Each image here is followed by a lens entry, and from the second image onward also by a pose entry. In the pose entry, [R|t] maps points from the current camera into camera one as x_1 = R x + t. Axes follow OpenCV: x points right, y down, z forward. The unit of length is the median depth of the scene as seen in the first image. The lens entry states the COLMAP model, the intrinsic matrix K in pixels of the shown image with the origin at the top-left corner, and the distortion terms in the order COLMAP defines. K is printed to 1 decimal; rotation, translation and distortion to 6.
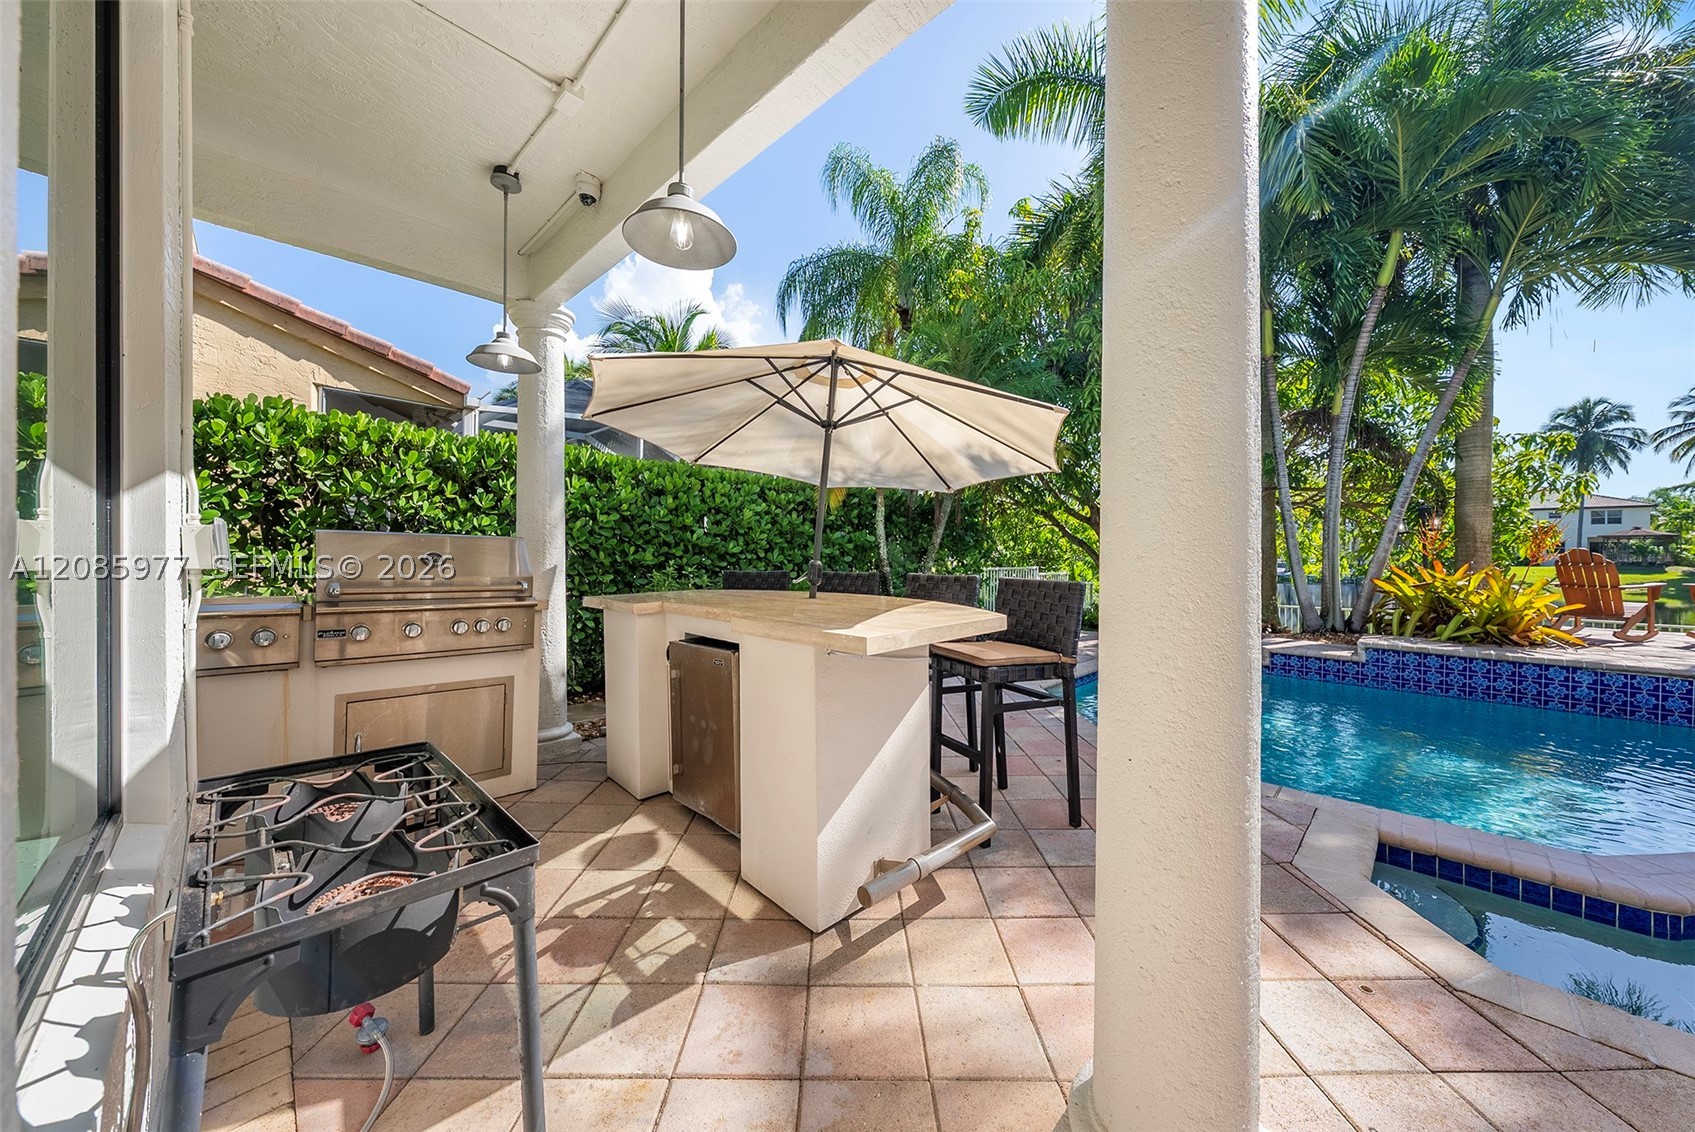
lens RADIAL K [[588.8, 0, 845.2], [0, 588.8, 559.9], [0, 0, 1]] dist [0.000368, 0.000096]
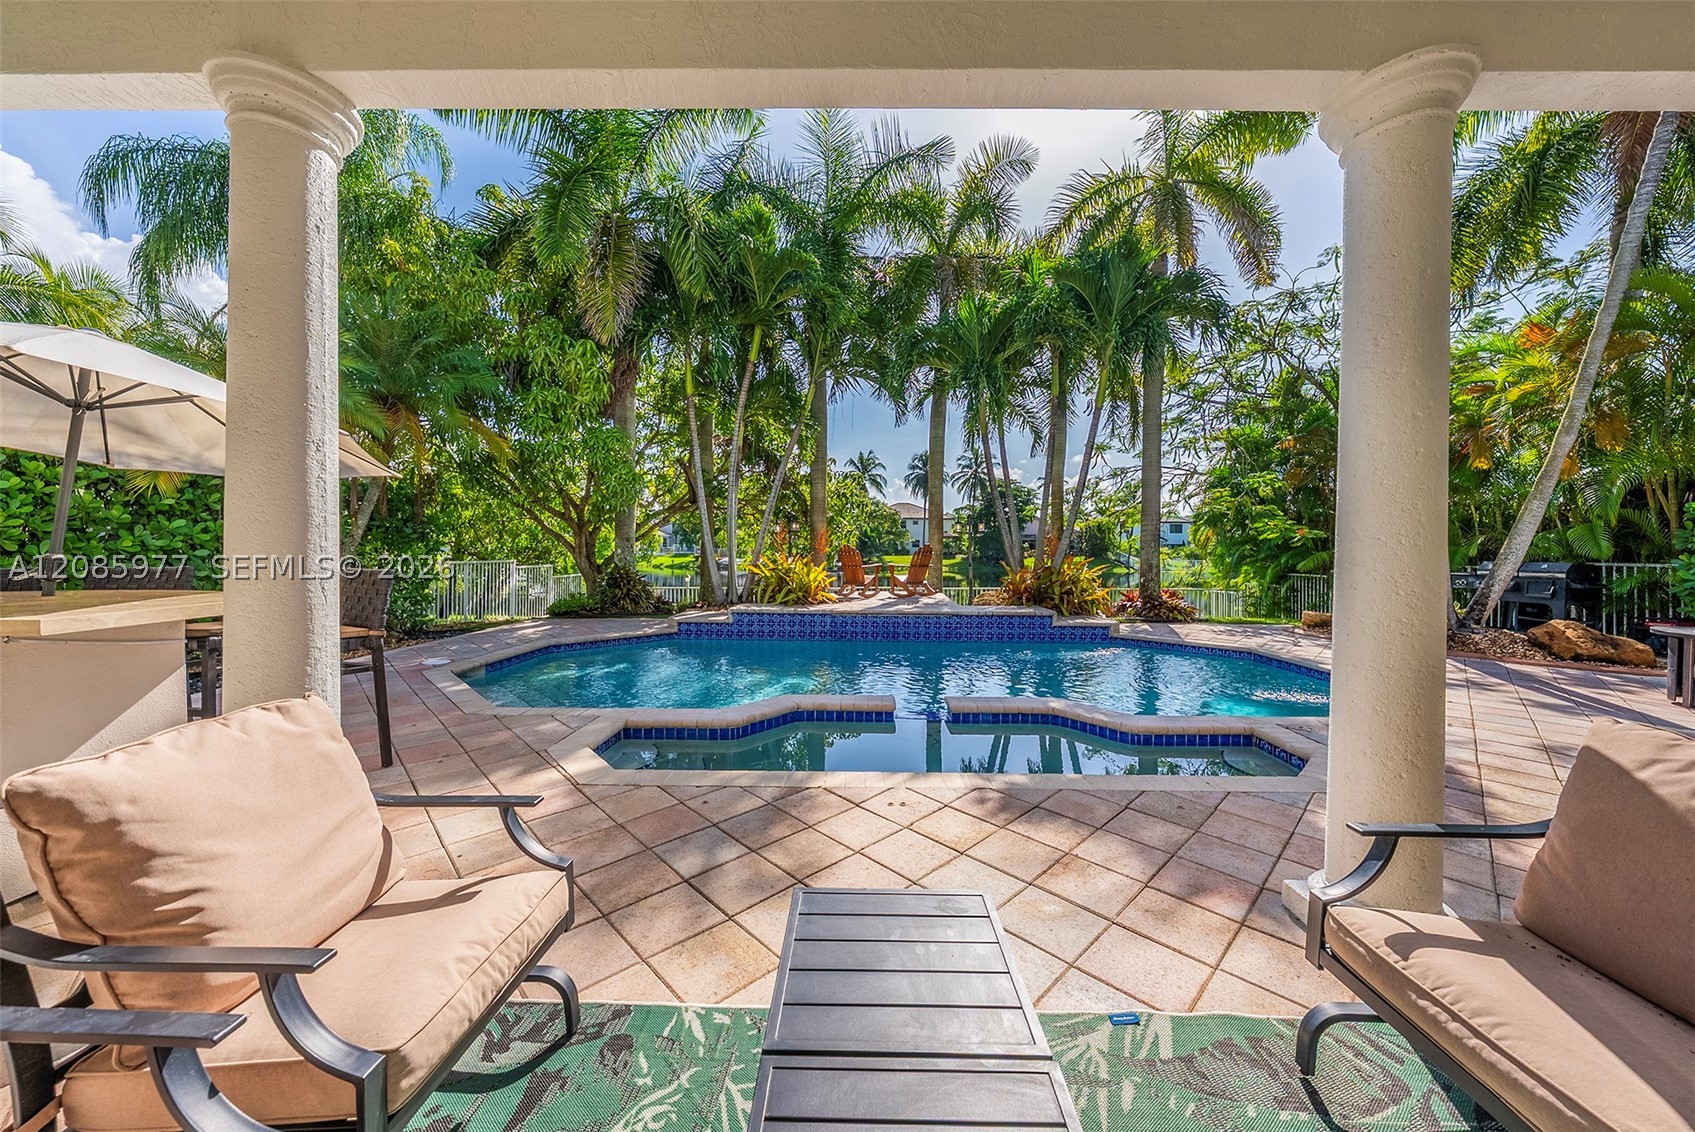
lens RADIAL K [[588.8, 0, 850.4], [0, 588.8, 557.4], [0, 0, 1]] dist [0.000368, 0.000096]
pose [[0.723833, -0.010718, 0.689892, 0.096346], [0.005614, 0.999938, 0.009644, 0.002102], [-0.689953, -0.003108, 0.723848, -0.227954]]
